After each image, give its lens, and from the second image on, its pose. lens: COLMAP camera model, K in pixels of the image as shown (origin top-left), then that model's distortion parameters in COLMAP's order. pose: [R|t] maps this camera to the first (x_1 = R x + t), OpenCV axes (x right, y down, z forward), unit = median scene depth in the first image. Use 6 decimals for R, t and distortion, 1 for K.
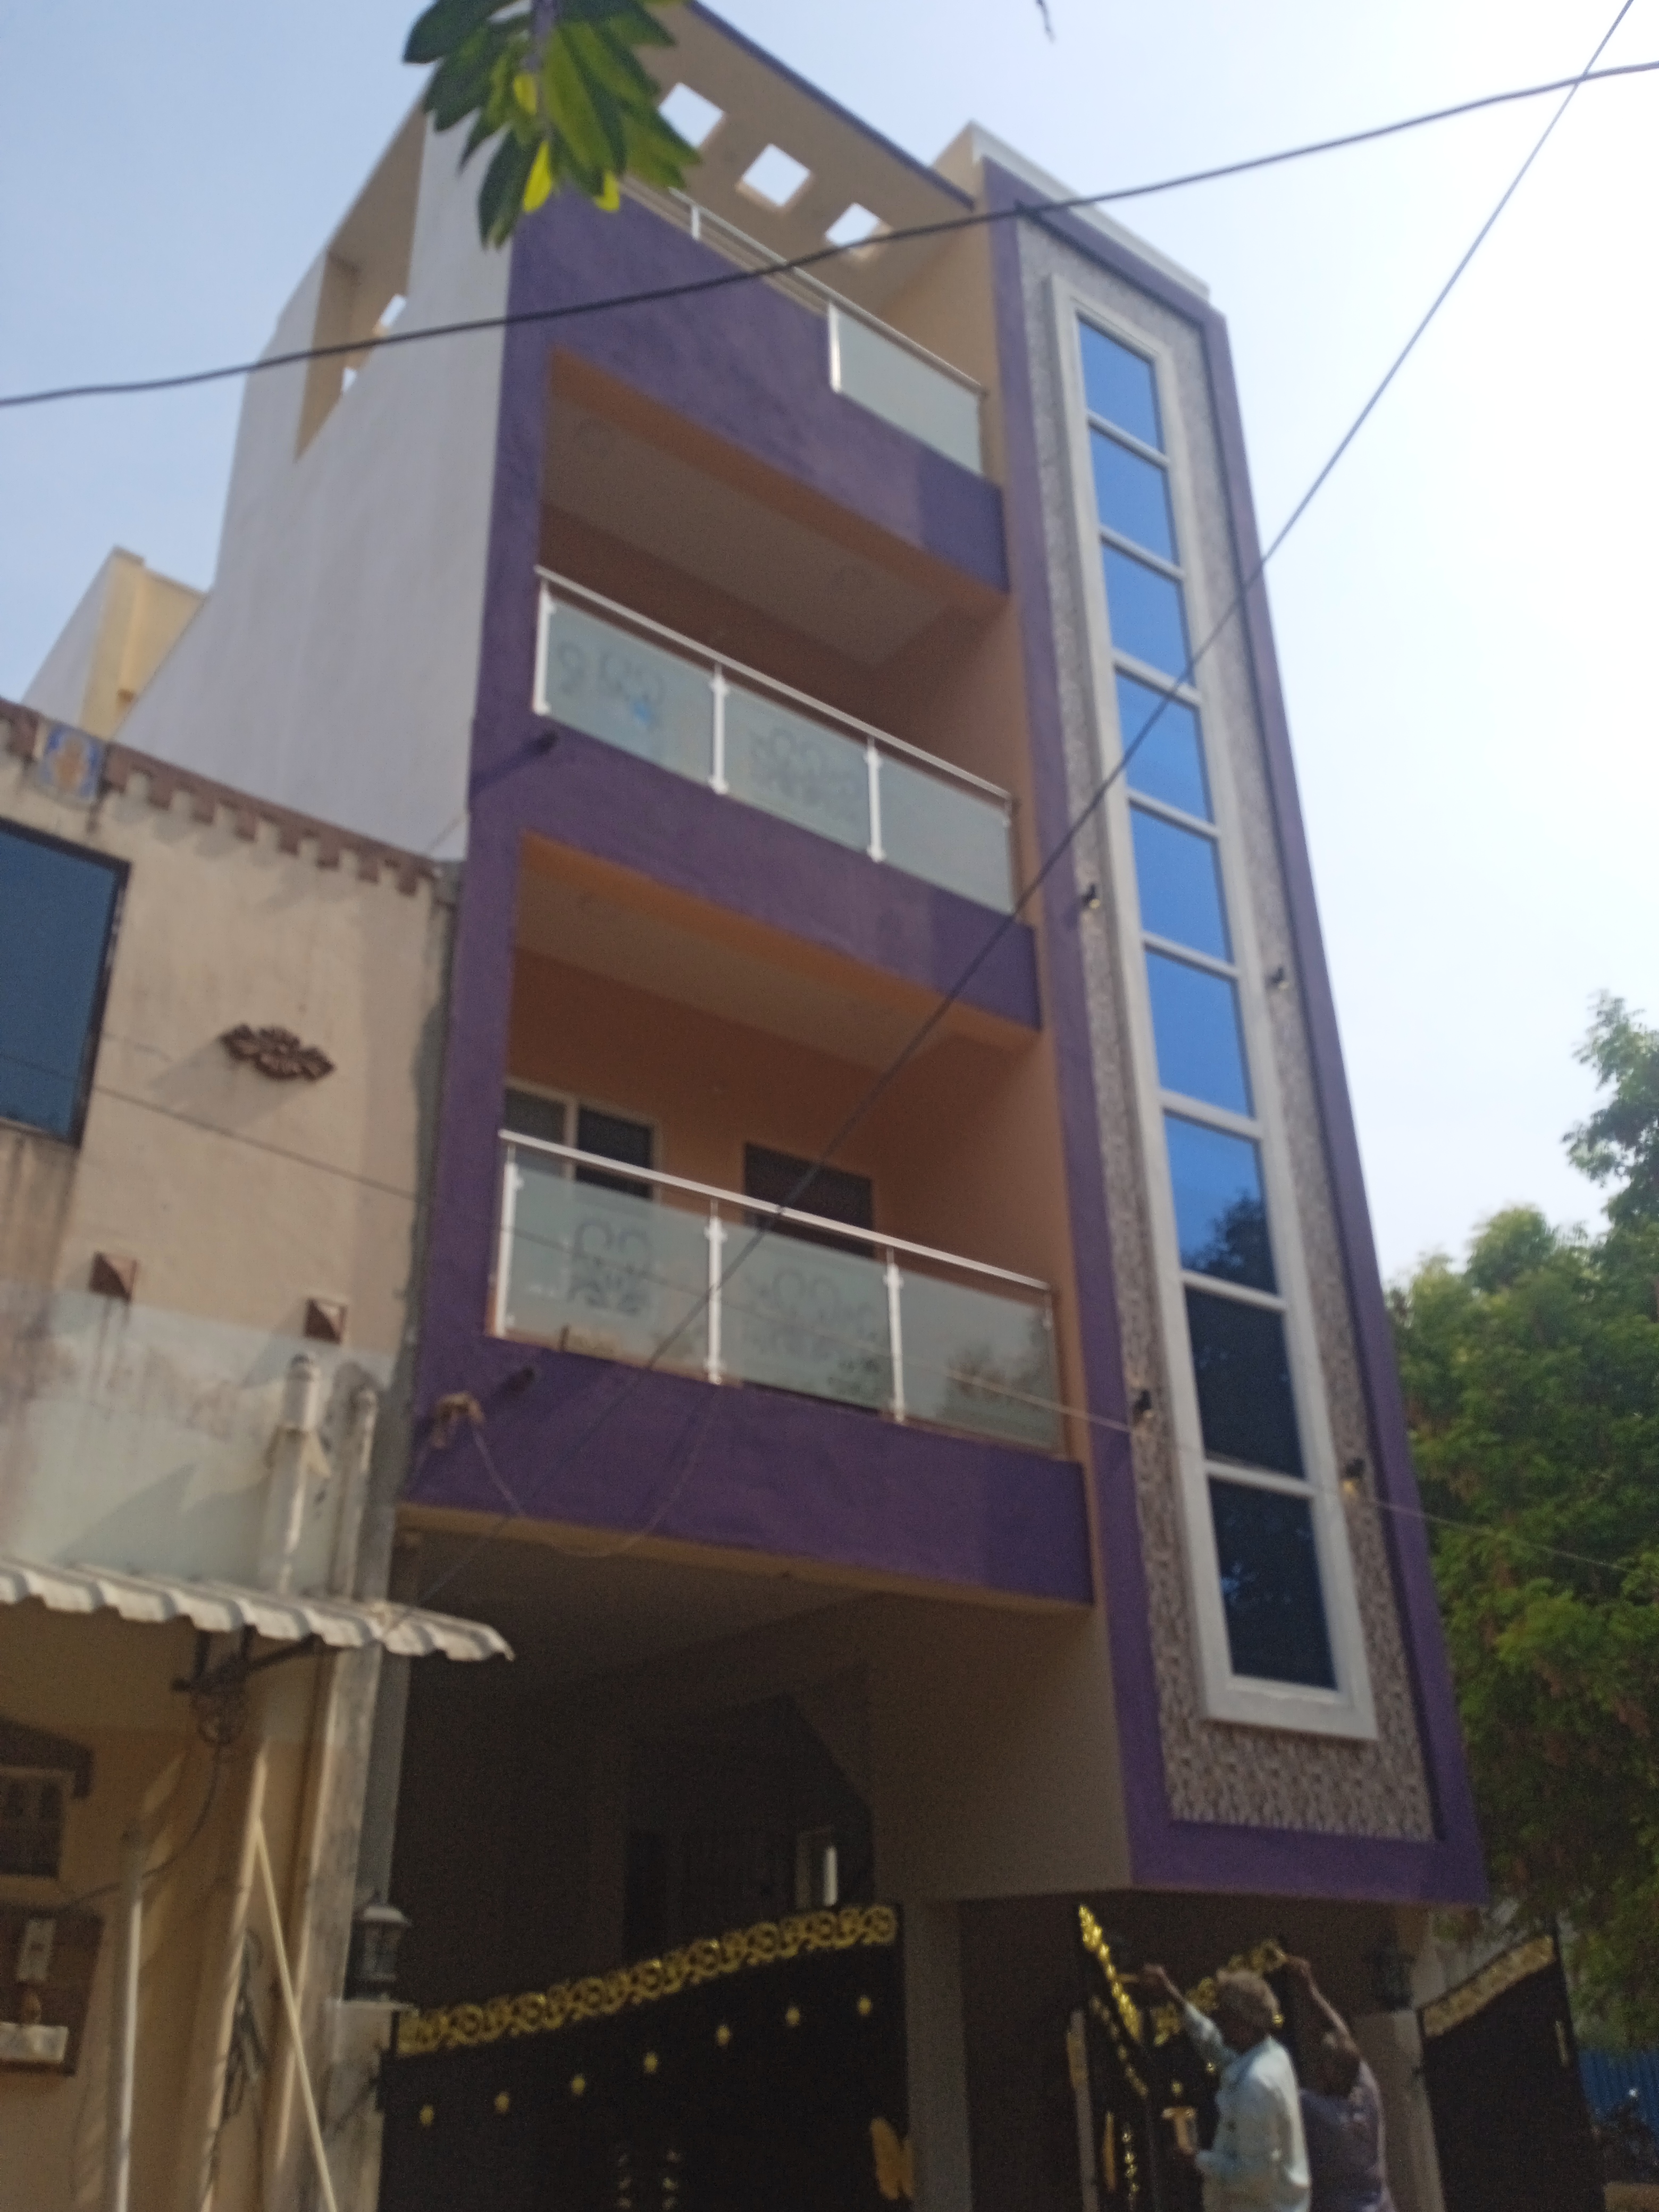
lens RADIAL K [[1823.3, 0, 842.8], [0, 1823.3, 1070.0], [0, 0, 1]] dist [0.078332, -0.142089]
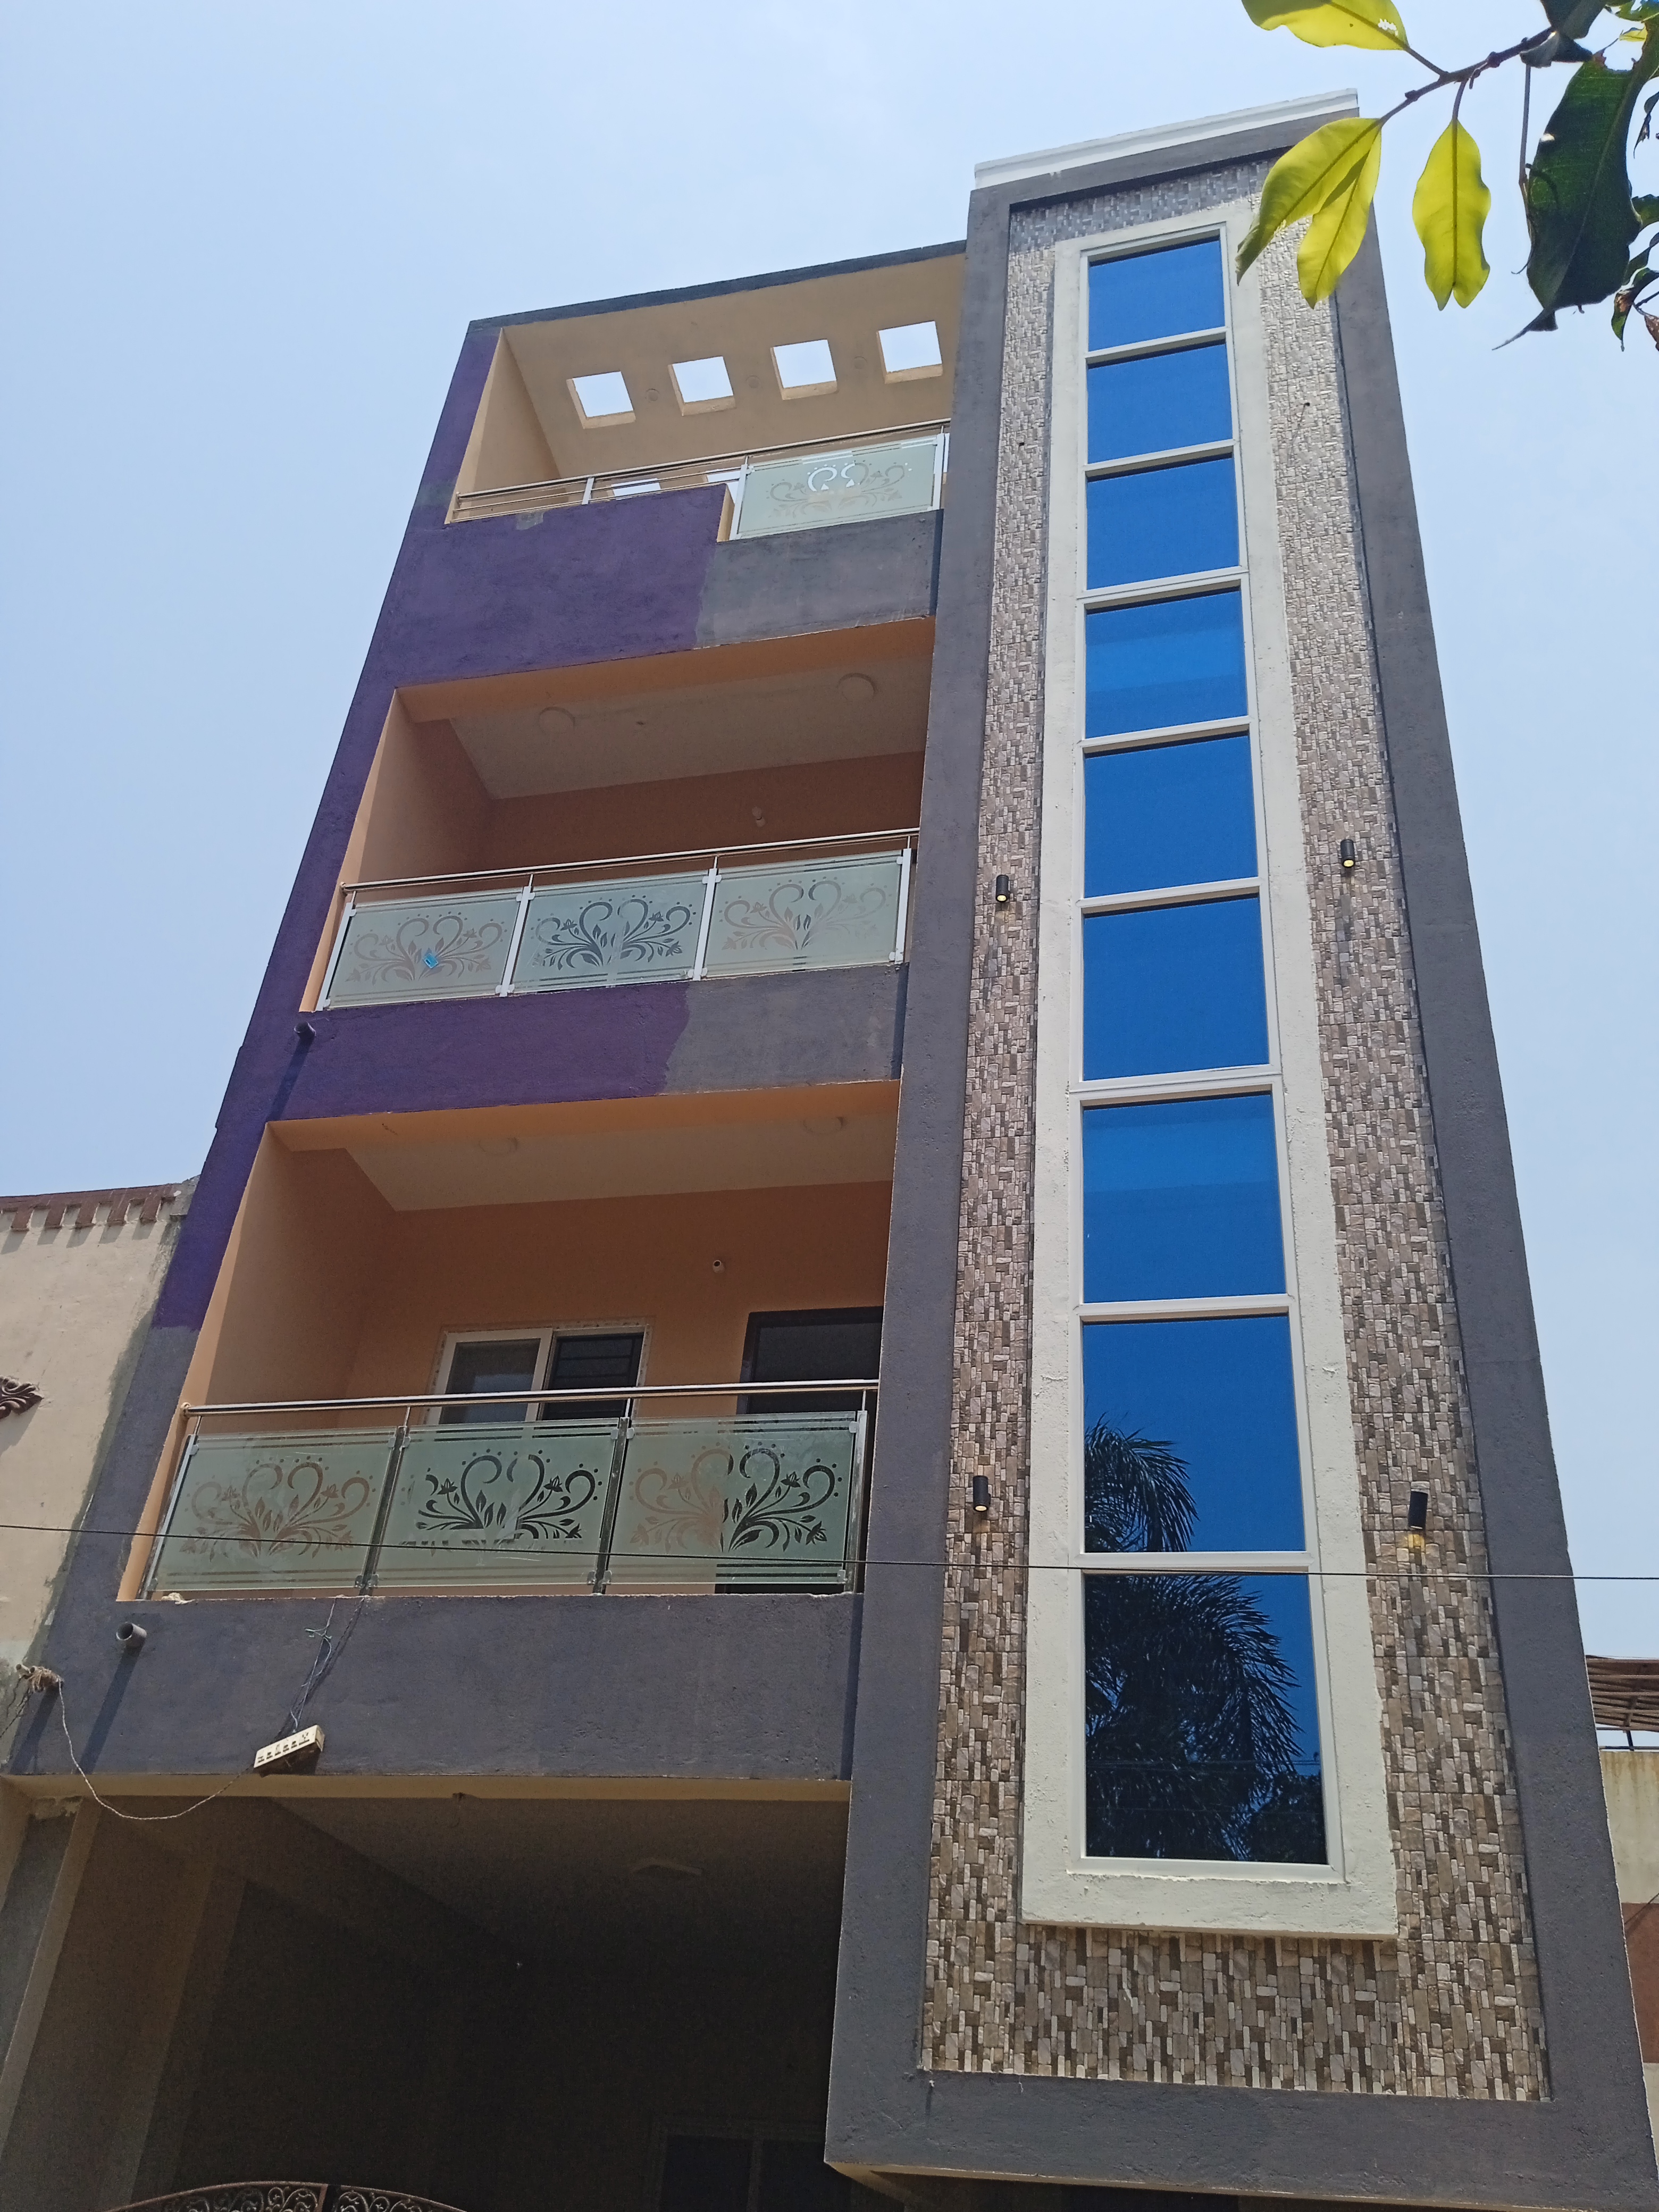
lens RADIAL K [[1906.1, 0, 829.5], [0, 1906.1, 1106.0], [0, 0, 1]] dist [0.069526, -0.155516]
pose [[0.626708, -0.386409, -0.676701, 0.747239], [0.274052, 0.922214, -0.272796, 0.239841], [0.729474, -0.014488, 0.683855, 0.441754]]
